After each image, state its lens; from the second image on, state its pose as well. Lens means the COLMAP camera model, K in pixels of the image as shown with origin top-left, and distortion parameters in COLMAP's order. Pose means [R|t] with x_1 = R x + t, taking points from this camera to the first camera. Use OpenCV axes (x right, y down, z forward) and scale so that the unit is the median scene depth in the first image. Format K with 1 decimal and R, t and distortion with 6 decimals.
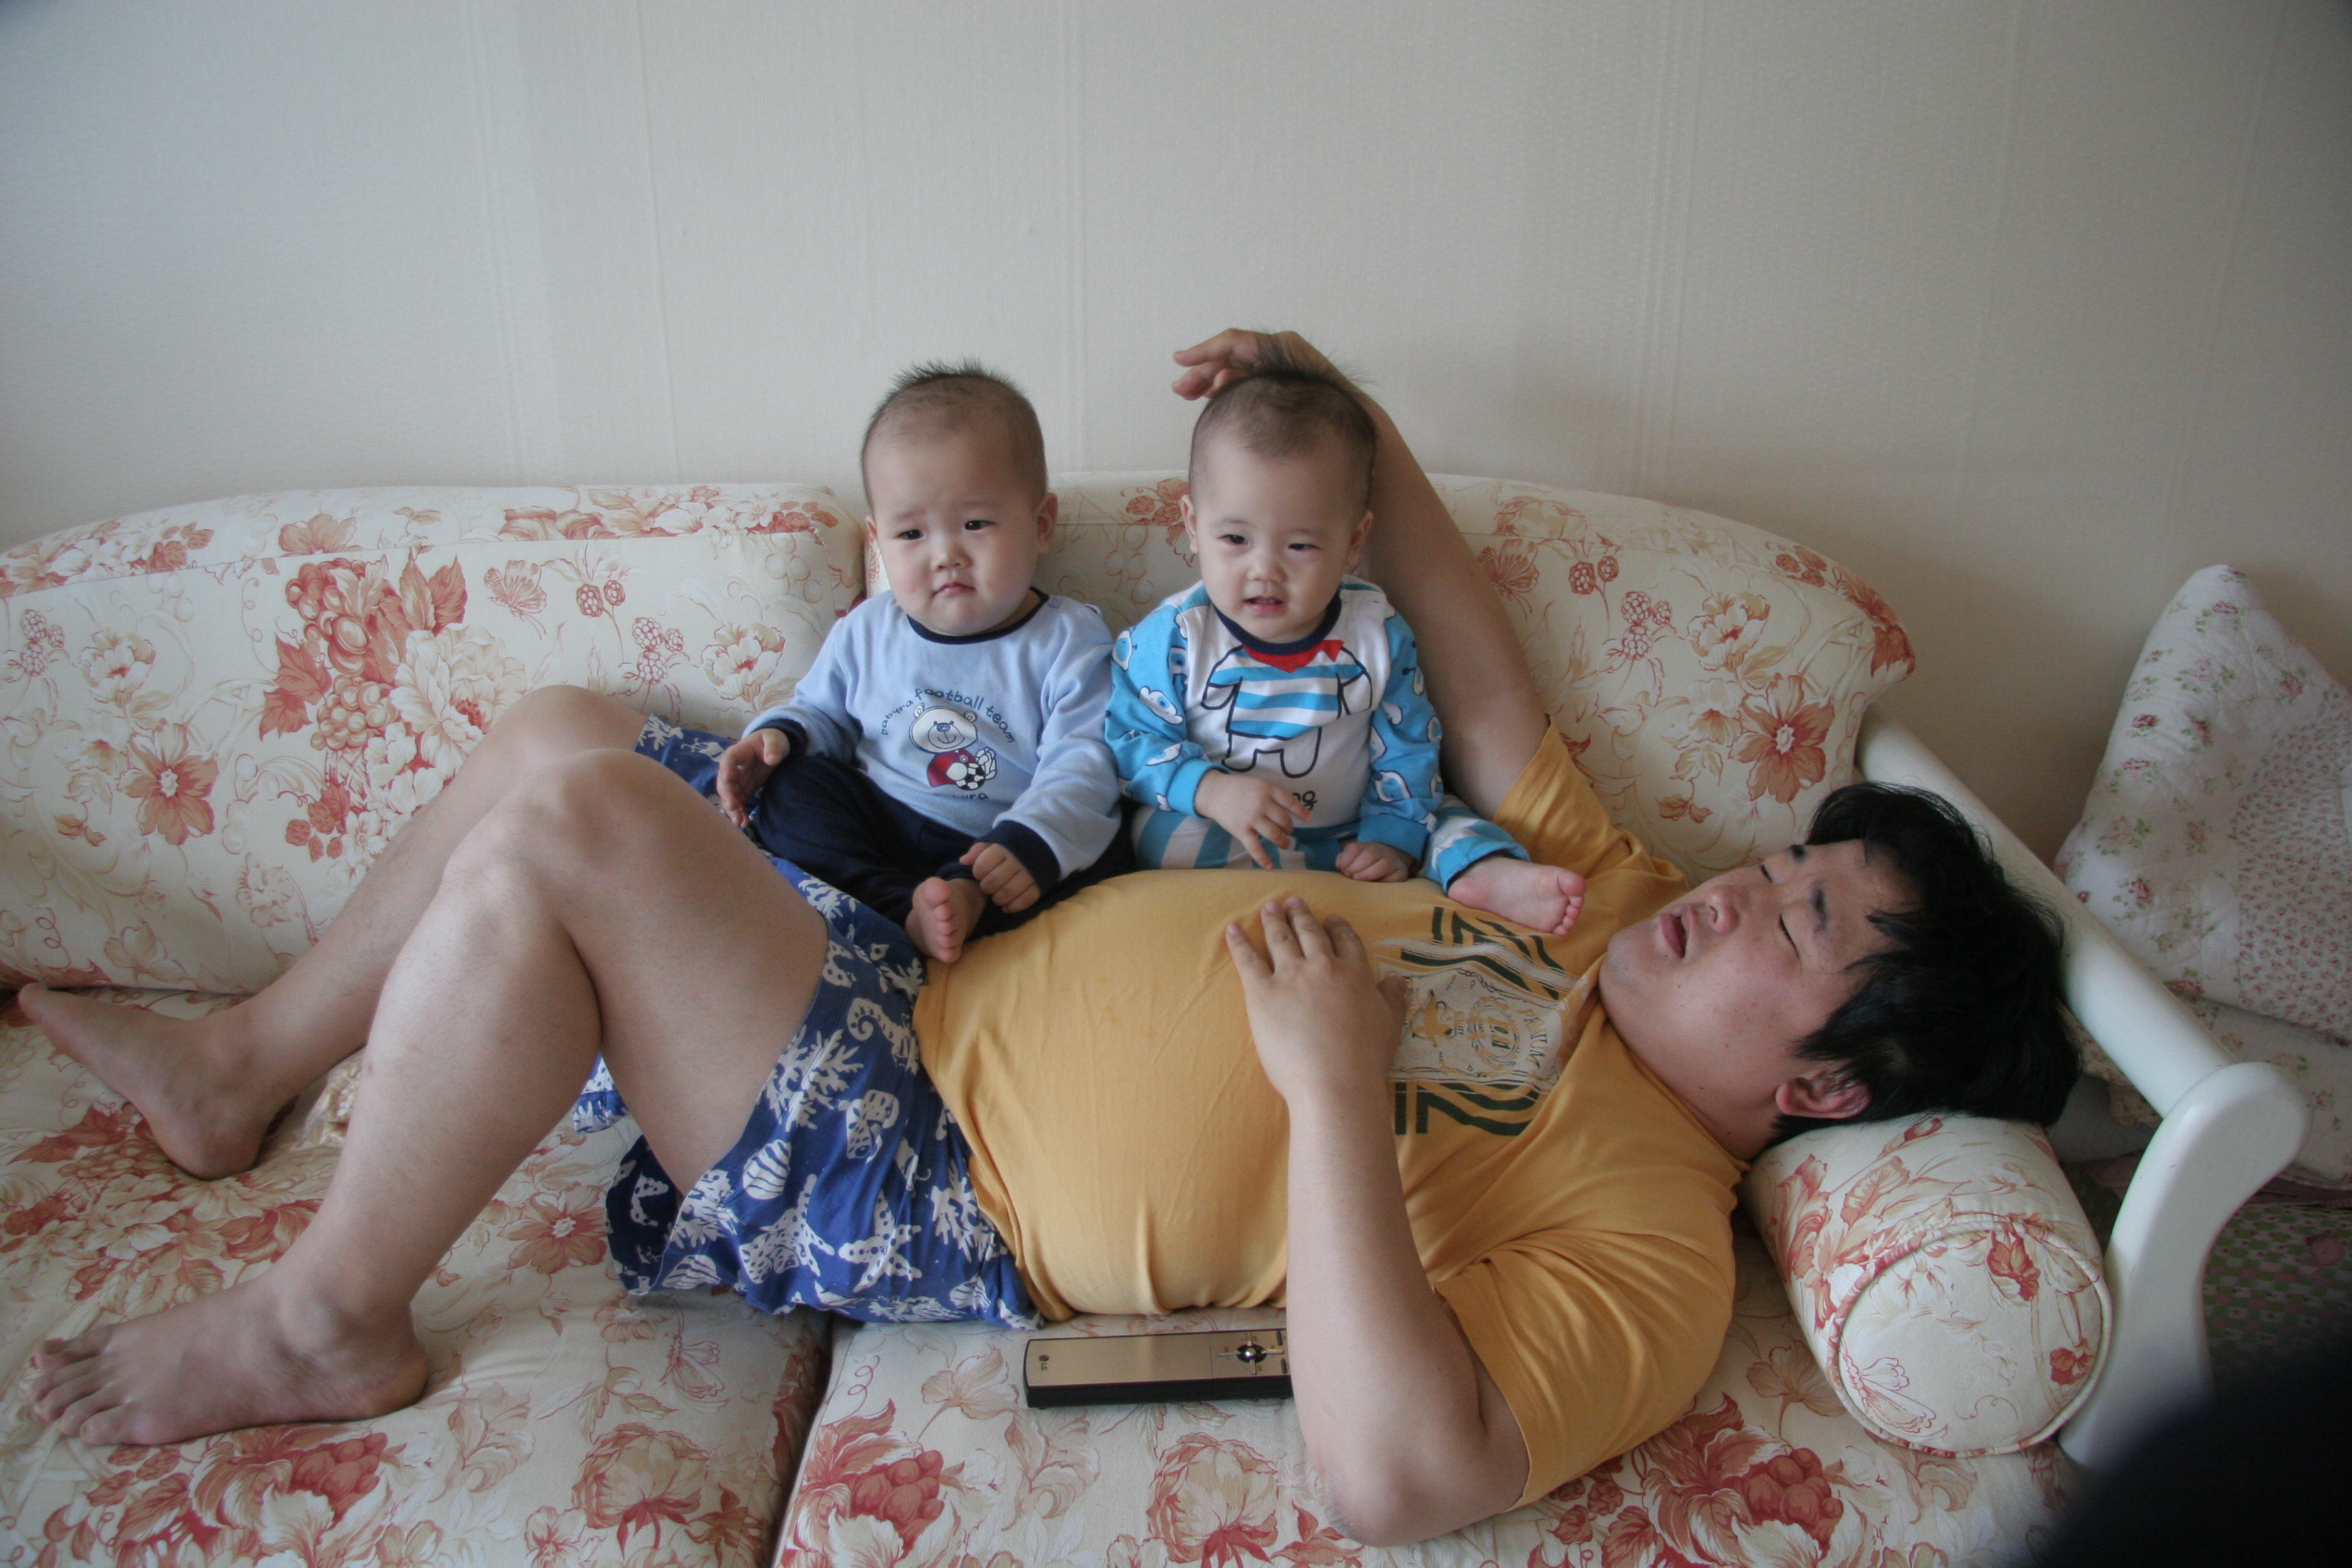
lens RADIAL K [[1807.5, 0, 1178.4], [0, 1807.5, 824.2], [0, 0, 1]] dist [-0.169716, 0.136946]
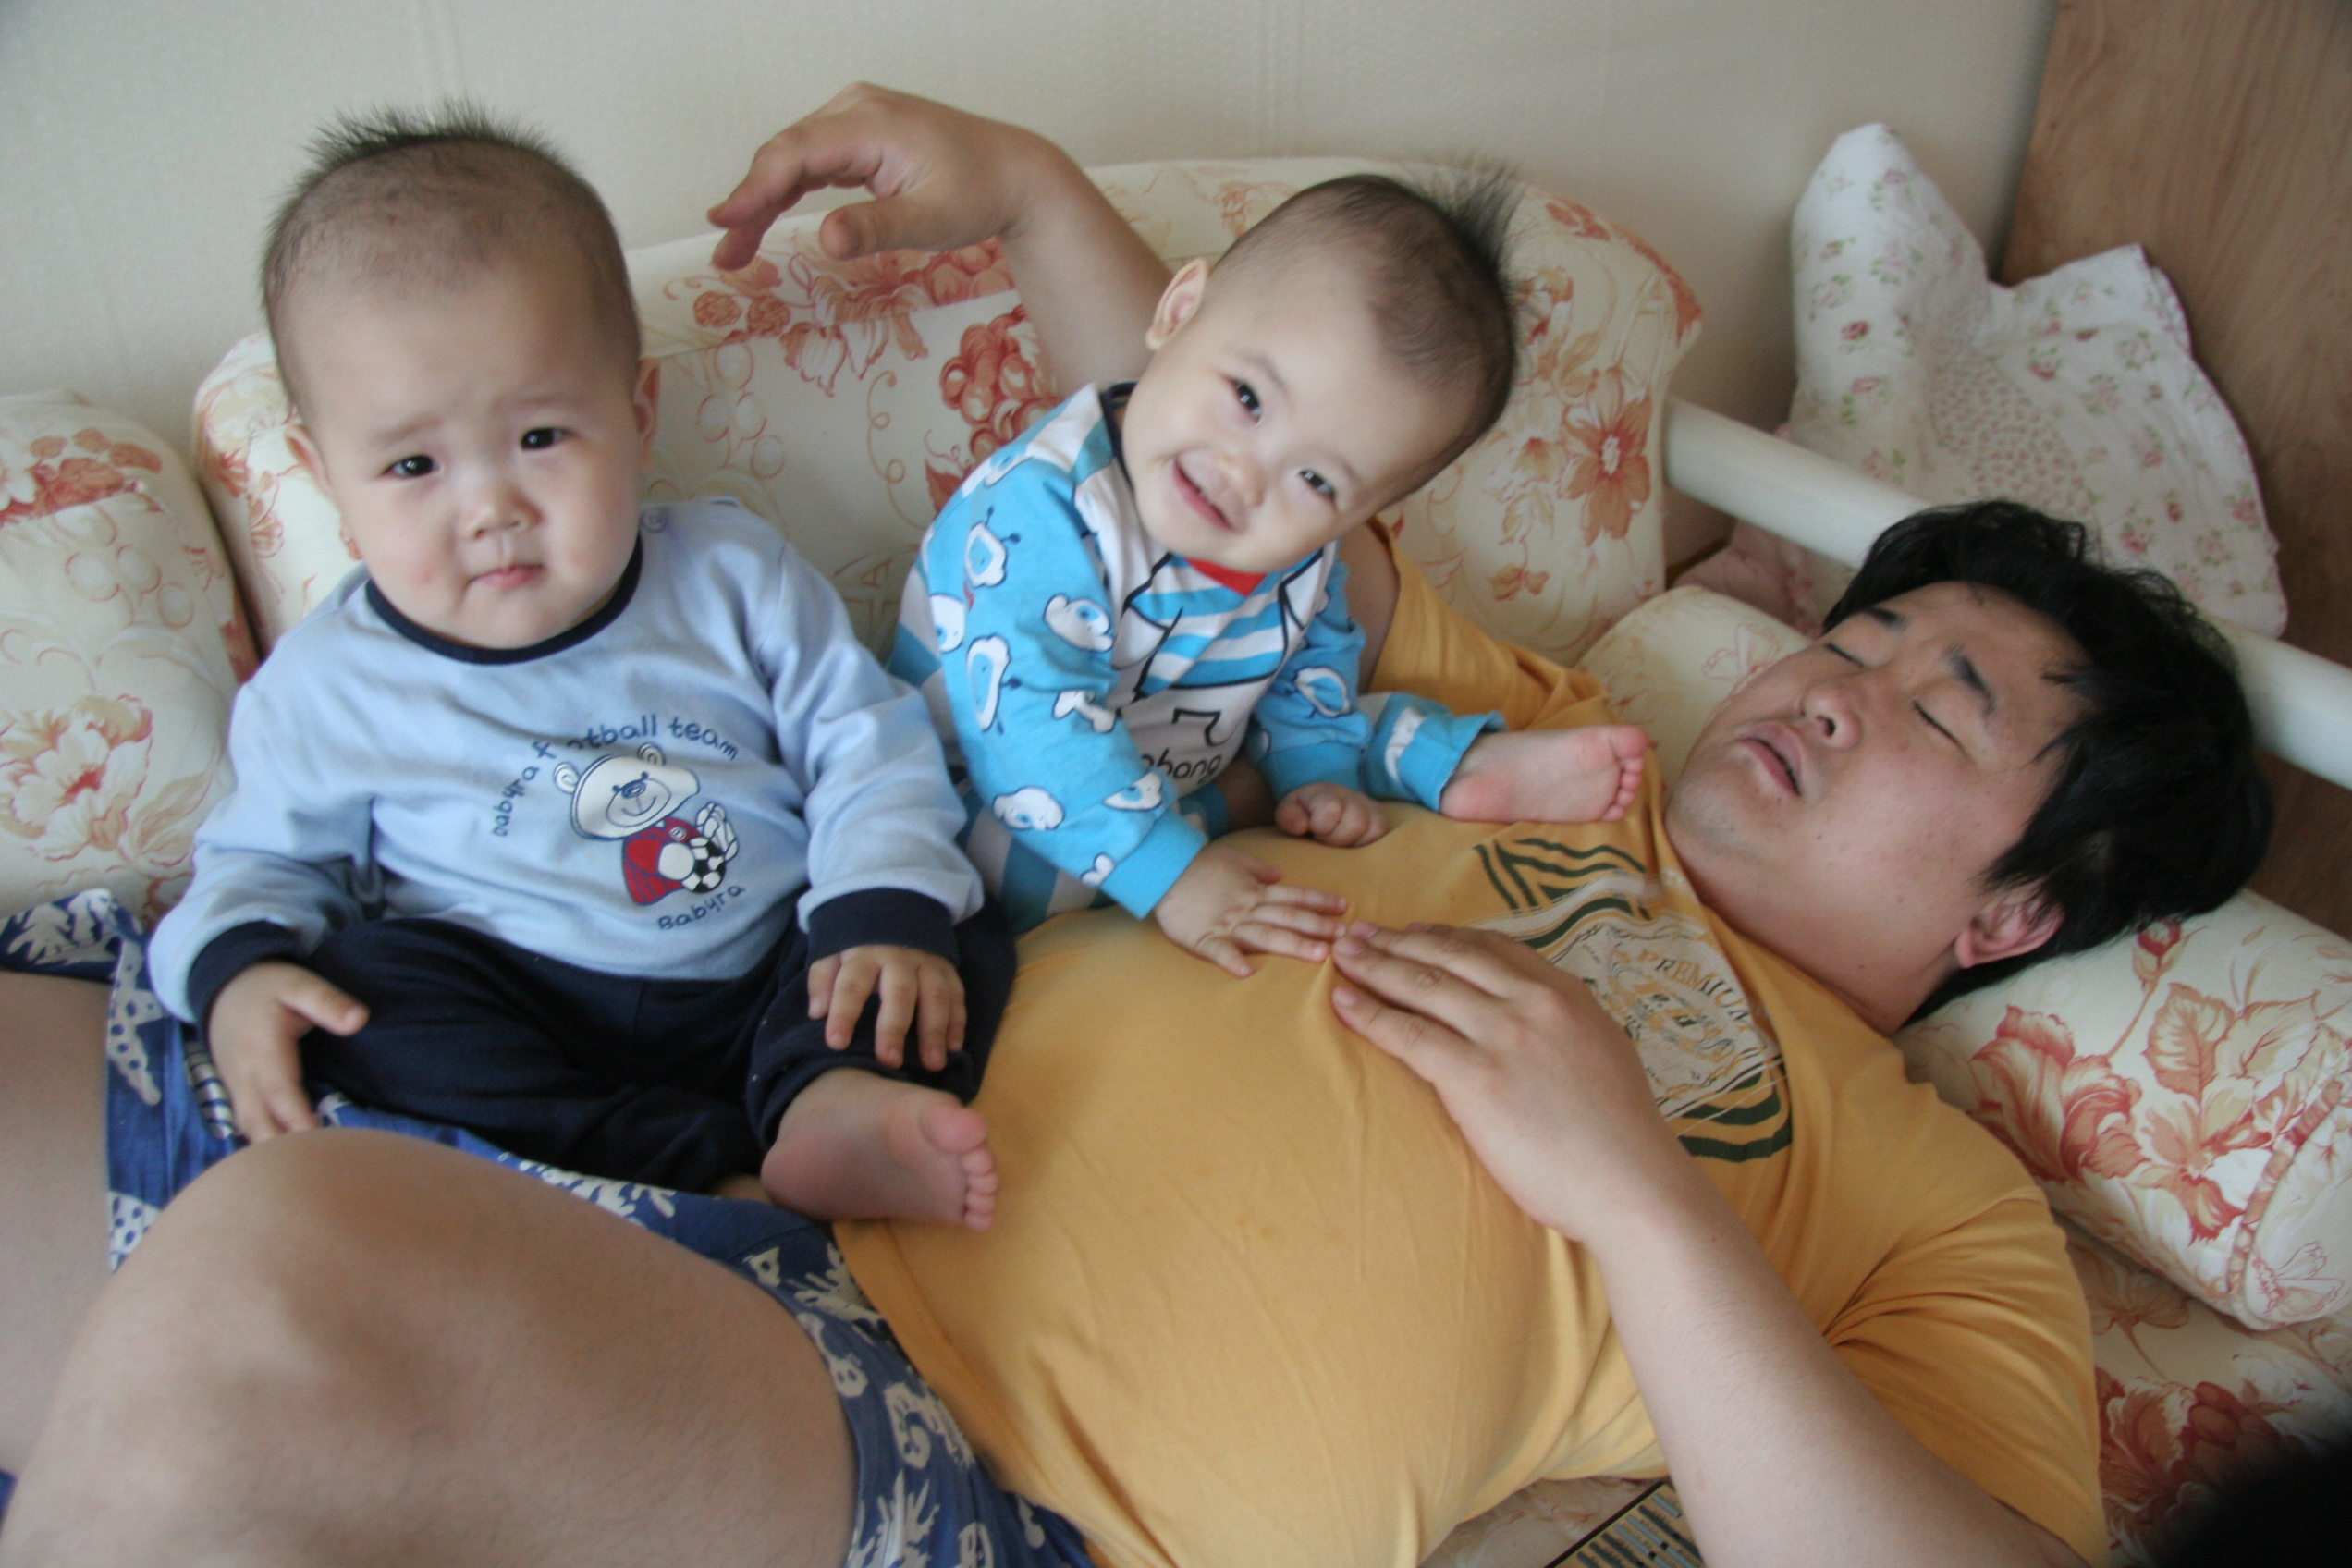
lens RADIAL K [[2041.6, 0, 1153.6], [0, 2041.6, 817.3], [0, 0, 1]] dist [-0.145925, 0.190493]
pose [[0.822993, -0.309280, 0.476476, -0.264945], [0.237894, 0.949343, 0.205315, -0.123661], [-0.515839, -0.055622, 0.854878, 0.373016]]
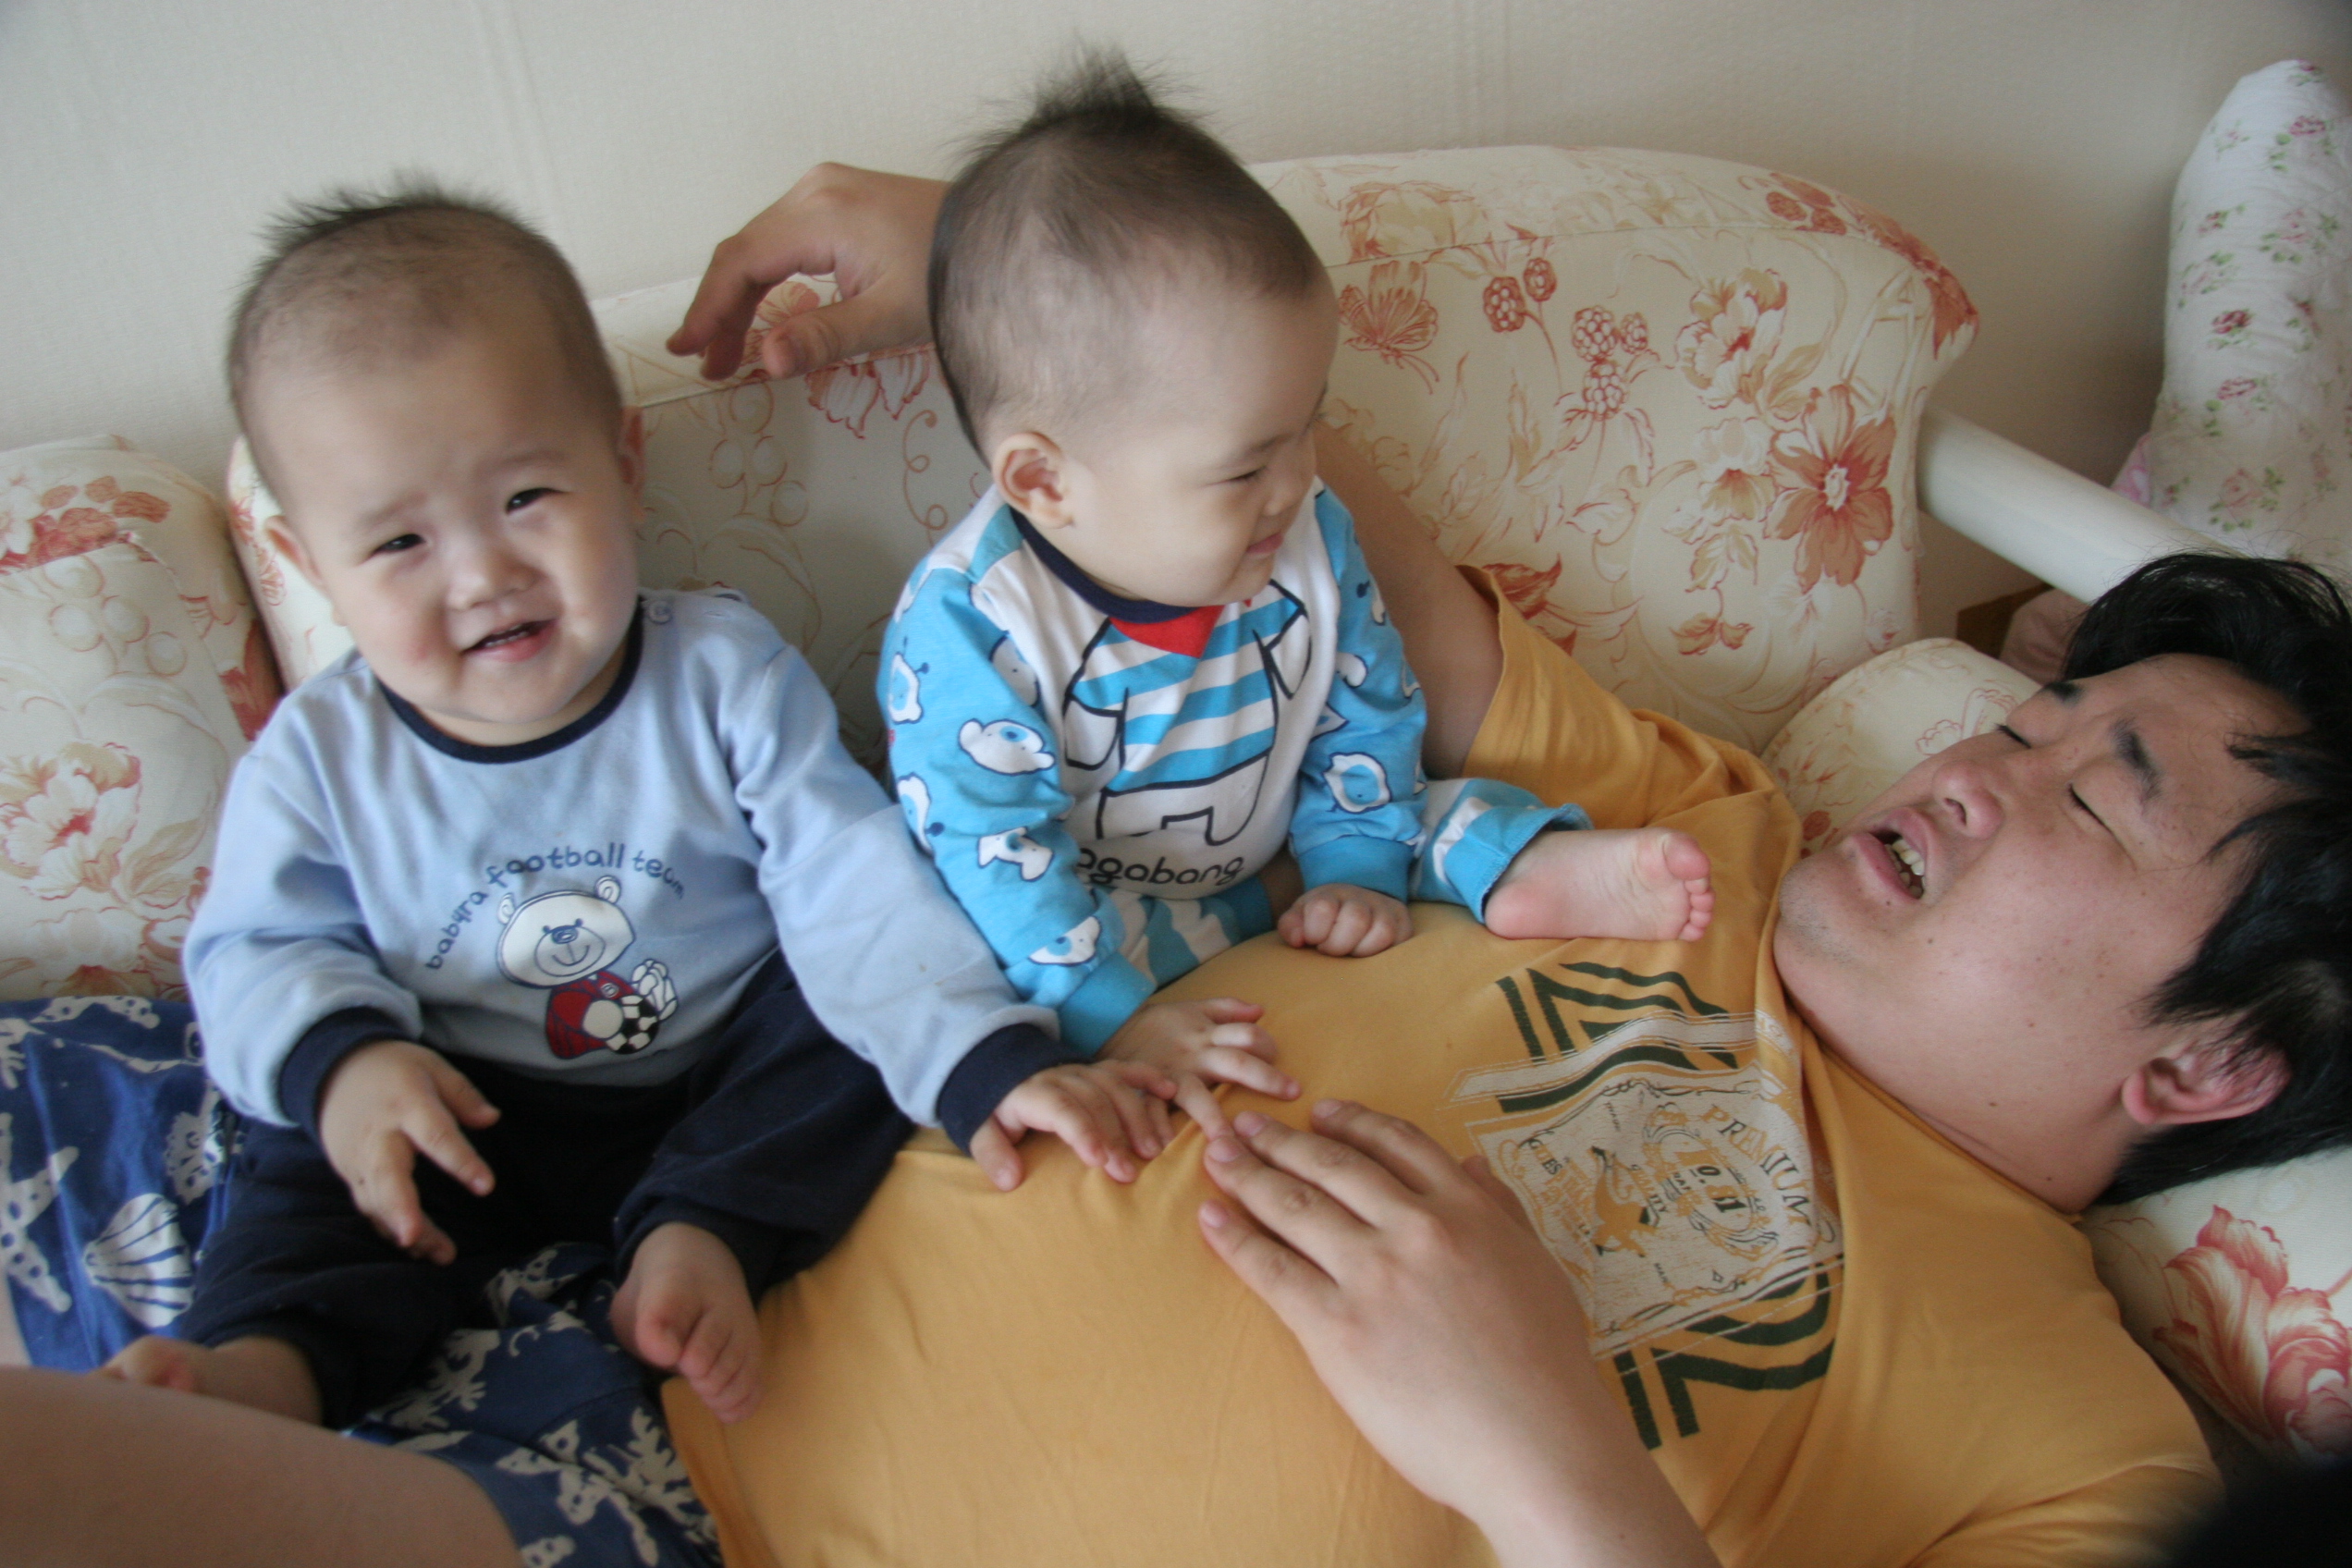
lens RADIAL K [[2064.8, 0, 1140.8], [0, 2064.8, 806.8], [0, 0, 1]] dist [-0.131184, 0.195839]
pose [[0.931077, -0.272267, 0.242830, -0.097302], [0.237285, 0.957532, 0.163794, -0.117534], [-0.277113, -0.094885, 0.956141, 0.366675]]
